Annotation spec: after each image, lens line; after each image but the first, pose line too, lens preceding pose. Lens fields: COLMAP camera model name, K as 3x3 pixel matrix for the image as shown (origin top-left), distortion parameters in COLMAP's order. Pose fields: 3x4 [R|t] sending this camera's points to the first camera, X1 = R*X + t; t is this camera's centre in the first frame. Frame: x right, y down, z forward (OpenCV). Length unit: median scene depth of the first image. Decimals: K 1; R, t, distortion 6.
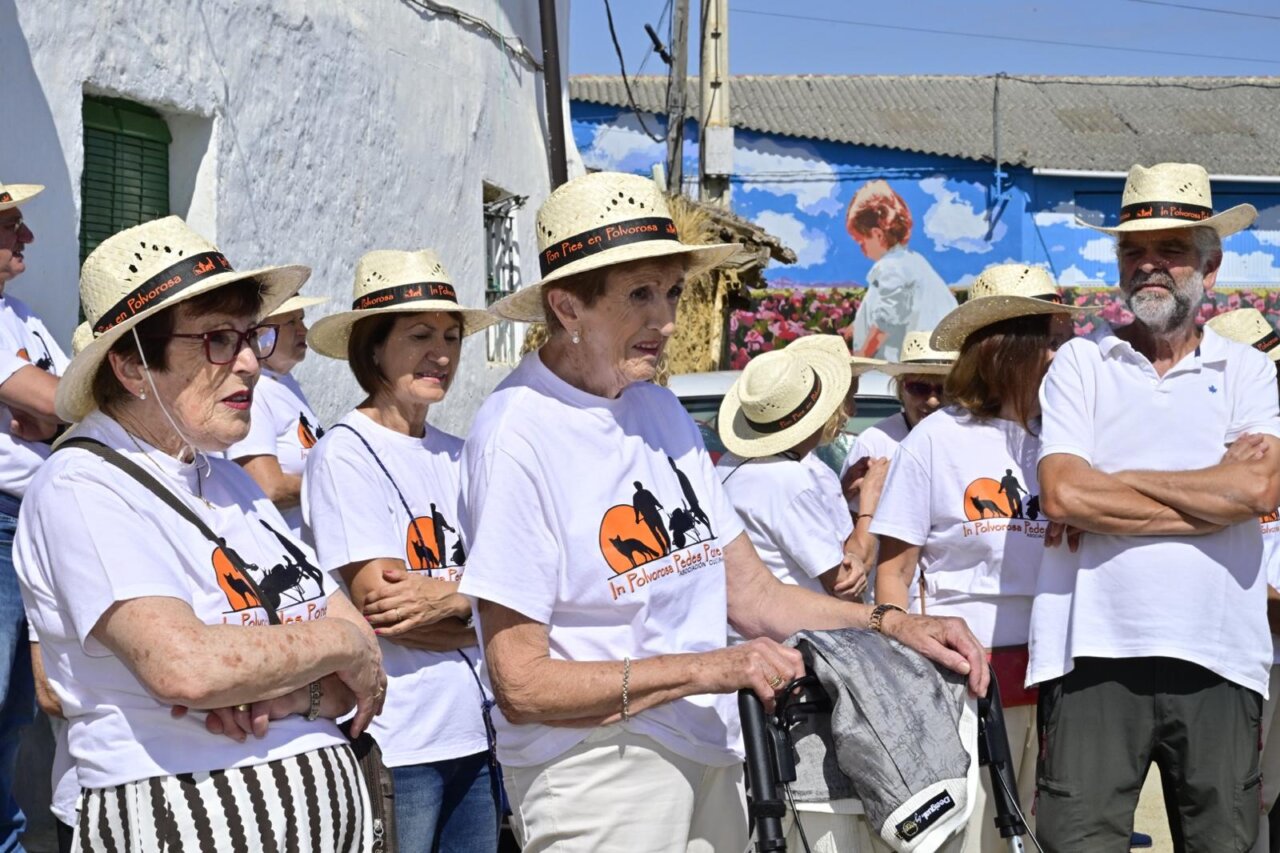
lens RADIAL K [[2866.6, 0, 640.0], [0, 2866.6, 426.5], [0, 0, 1]] dist [-0.021002, 0.032211]
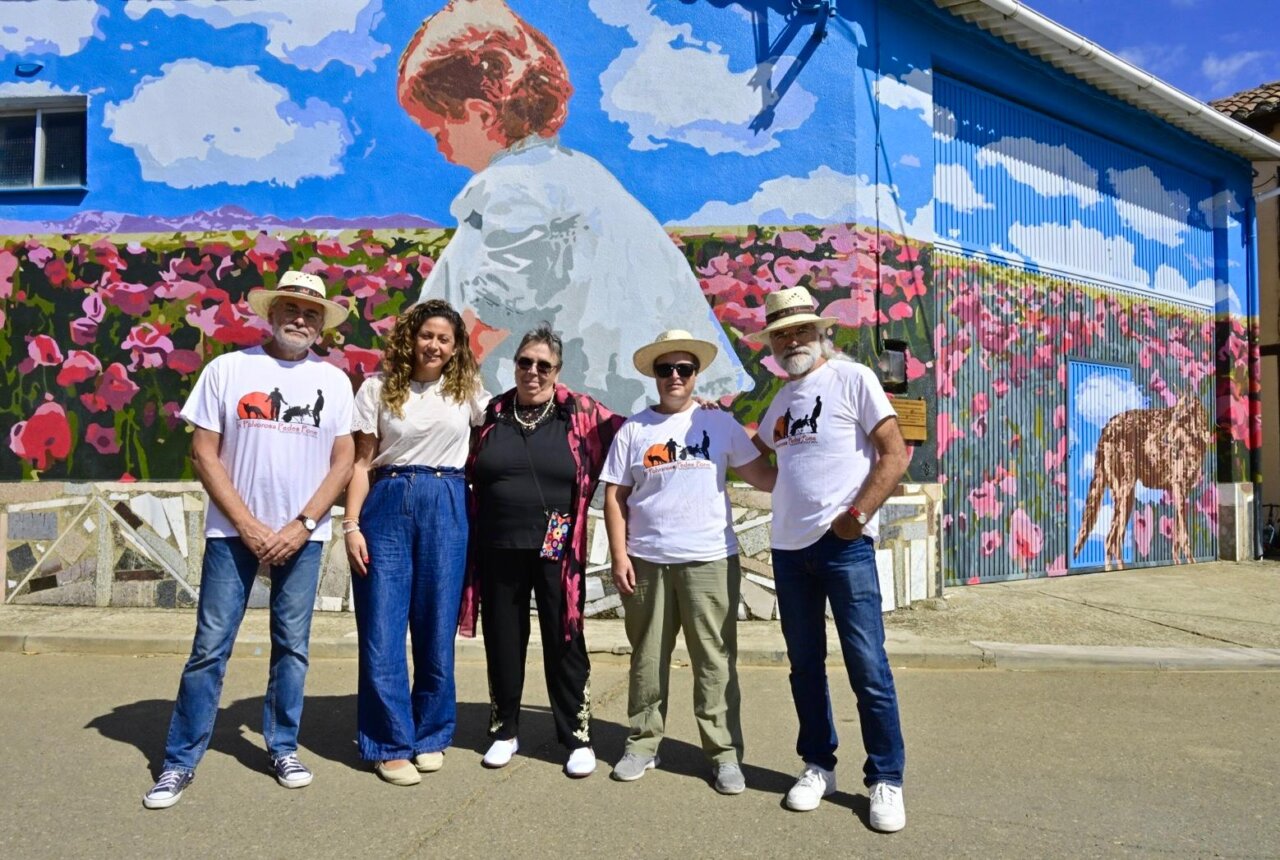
lens RADIAL K [[884.9, 0, 673.0], [0, 884.9, 451.4], [0, 0, 1]] dist [0.001325, -0.006441]
pose [[0.811992, 0.020074, 0.583323, 0.027225], [0.010616, 0.998735, -0.049149, -0.006424], [-0.583572, 0.046101, 0.810752, 0.872974]]
